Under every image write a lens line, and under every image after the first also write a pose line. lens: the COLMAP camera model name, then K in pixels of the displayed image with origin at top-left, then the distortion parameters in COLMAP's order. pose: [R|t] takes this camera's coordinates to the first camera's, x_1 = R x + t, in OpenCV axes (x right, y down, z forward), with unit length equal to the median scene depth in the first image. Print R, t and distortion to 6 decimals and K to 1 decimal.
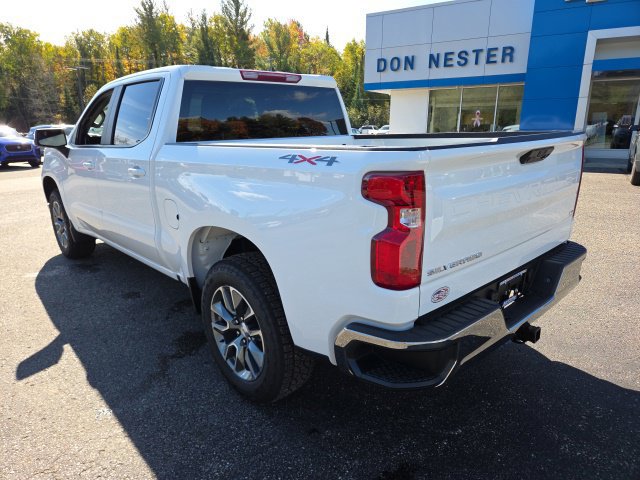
lens RADIAL K [[434.7, 0, 320.0], [0, 434.7, 240.0], [0, 0, 1]] dist [0.052906, -0.053265]
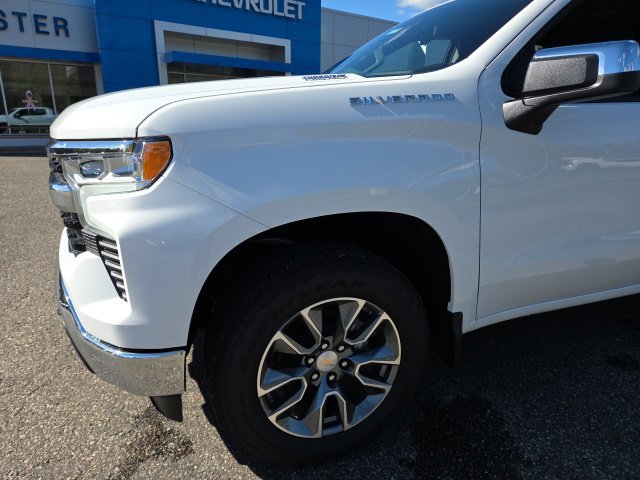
lens RADIAL K [[425.5, 0, 318.1], [0, 425.5, 244.5], [0, 0, 1]] dist [0.063868, -0.051798]
pose [[0.361908, -0.250567, 0.897908, -0.243237], [0.226617, 0.957953, 0.175983, -0.049985], [-0.904250, 0.139792, 0.403474, 0.256817]]
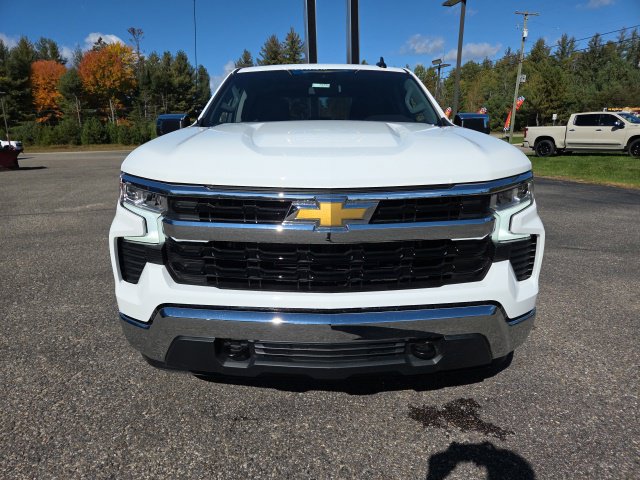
lens RADIAL K [[425.5, 0, 318.1], [0, 425.5, 244.5], [0, 0, 1]] dist [0.063868, -0.051798]
pose [[-0.748788, -0.147663, 0.646152, -0.221024], [0.189875, 0.886222, 0.422561, -0.099122], [-0.635031, 0.439096, -0.635555, 0.417288]]
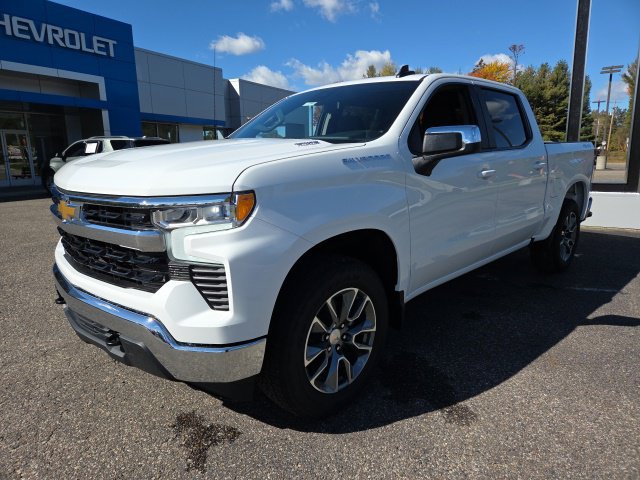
lens RADIAL K [[425.5, 0, 318.1], [0, 425.5, 244.5], [0, 0, 1]] dist [0.063868, -0.051798]
pose [[-0.051417, -0.198740, 0.978702, -0.287566], [0.266893, 0.941620, 0.205232, -0.064039], [-0.962353, 0.271762, 0.004627, 0.291157]]
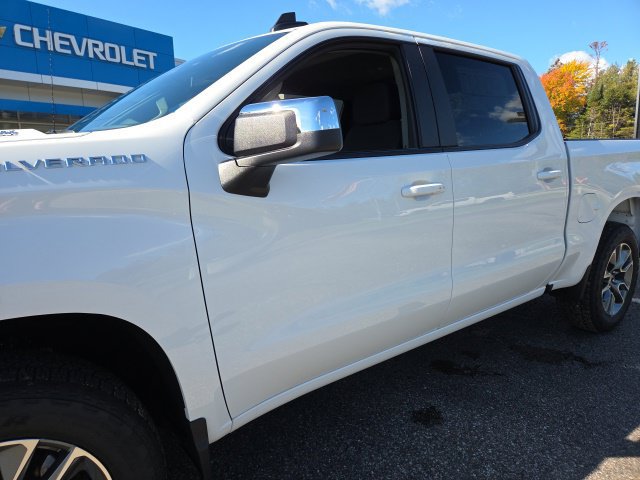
lens RADIAL K [[422.9, 0, 312.4], [0, 422.9, 242.1], [0, 0, 1]] dist [0.071996, -0.059133]
pose [[0.105648, -0.174931, 0.978896, -0.217047], [0.273841, 0.951461, 0.140473, -0.046570], [-0.955955, 0.253222, 0.148423, 0.231393]]
